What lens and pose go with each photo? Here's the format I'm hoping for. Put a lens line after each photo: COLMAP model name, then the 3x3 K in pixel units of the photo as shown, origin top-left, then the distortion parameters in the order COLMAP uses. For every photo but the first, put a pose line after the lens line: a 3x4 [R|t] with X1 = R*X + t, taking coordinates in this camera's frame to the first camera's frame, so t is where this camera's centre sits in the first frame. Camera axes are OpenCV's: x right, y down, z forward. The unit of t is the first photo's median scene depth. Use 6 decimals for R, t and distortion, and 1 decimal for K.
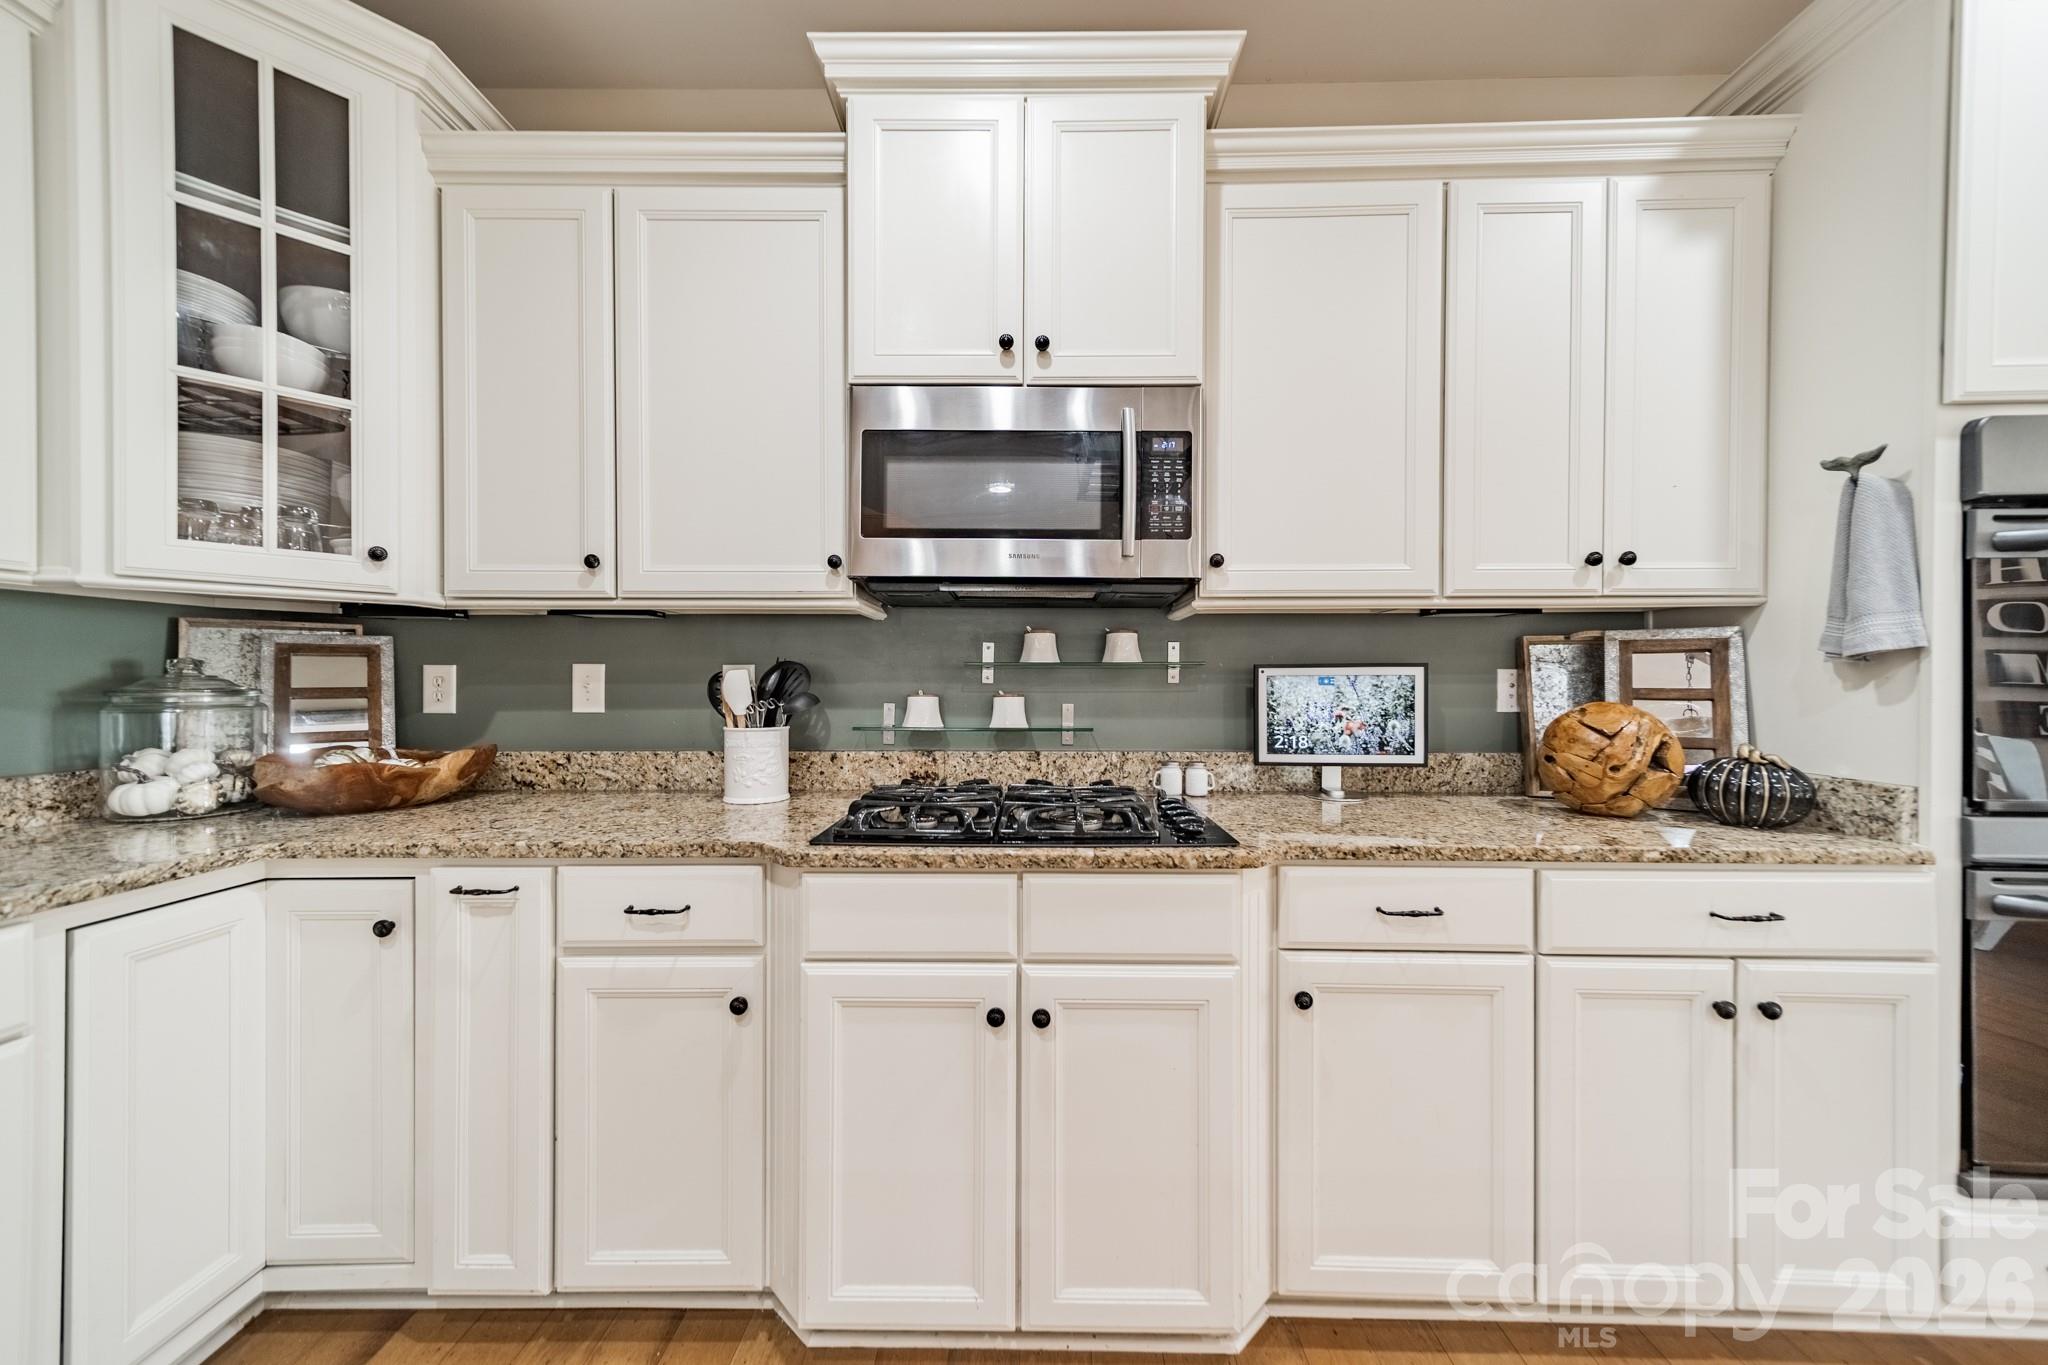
lens RADIAL K [[724.9, 0, 1025.4], [0, 724.9, 679.2], [0, 0, 1]] dist [0.003798, 0.000709]
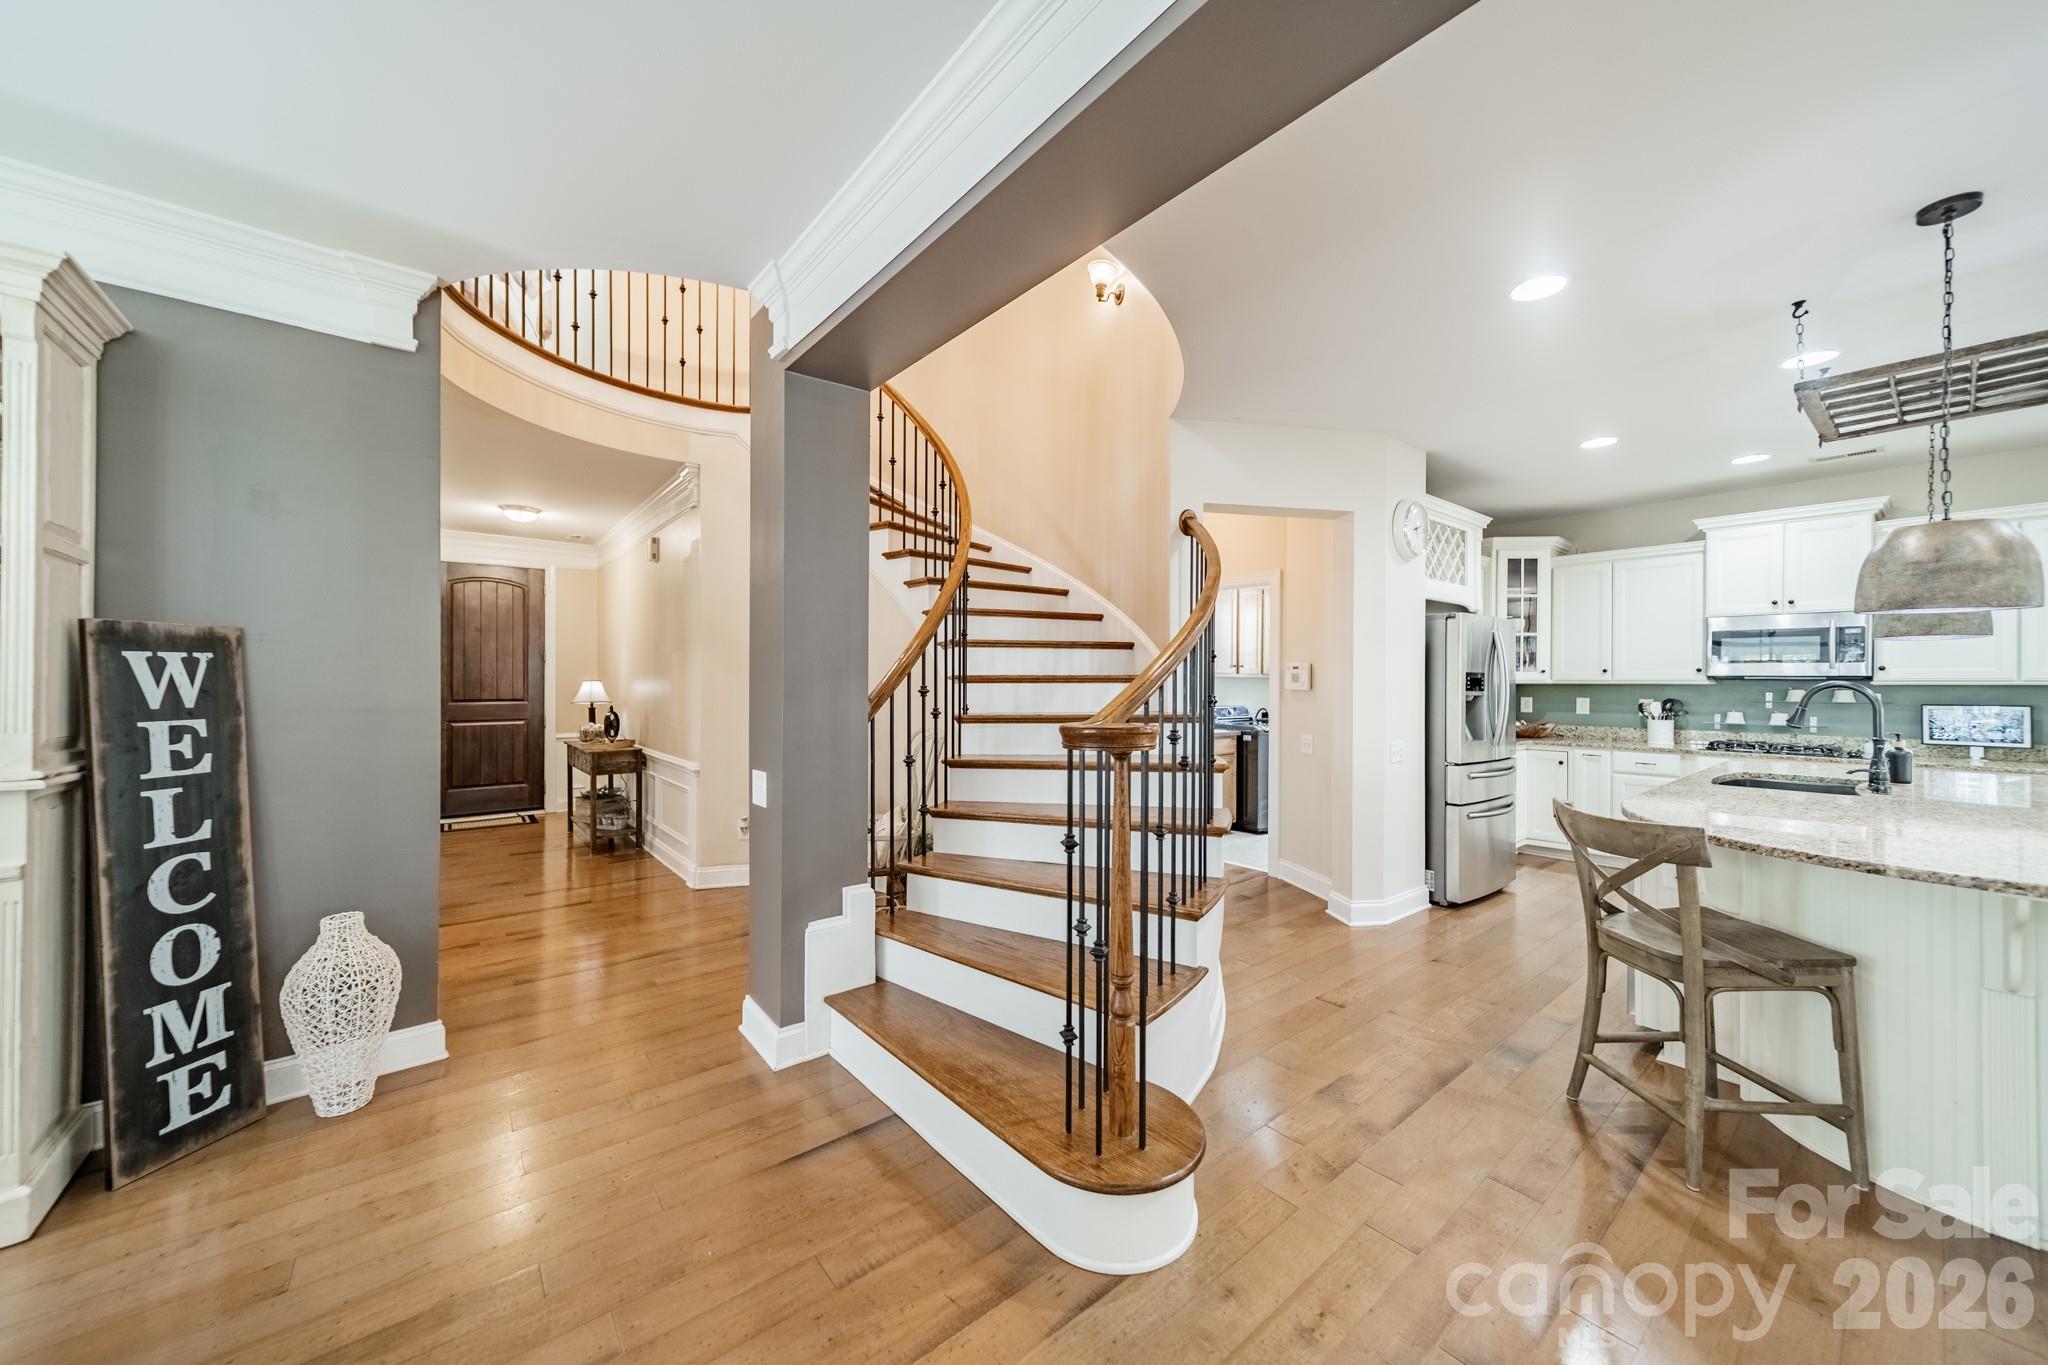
lens RADIAL K [[724.9, 0, 1027.5], [0, 724.9, 686.0], [0, 0, 1]] dist [0.003798, 0.000709]
pose [[0.639513, 0.006782, -0.768751, 0.283373], [-0.007834, 0.999967, 0.002305, -0.065701], [0.768741, 0.004549, 0.639544, -3.006232]]
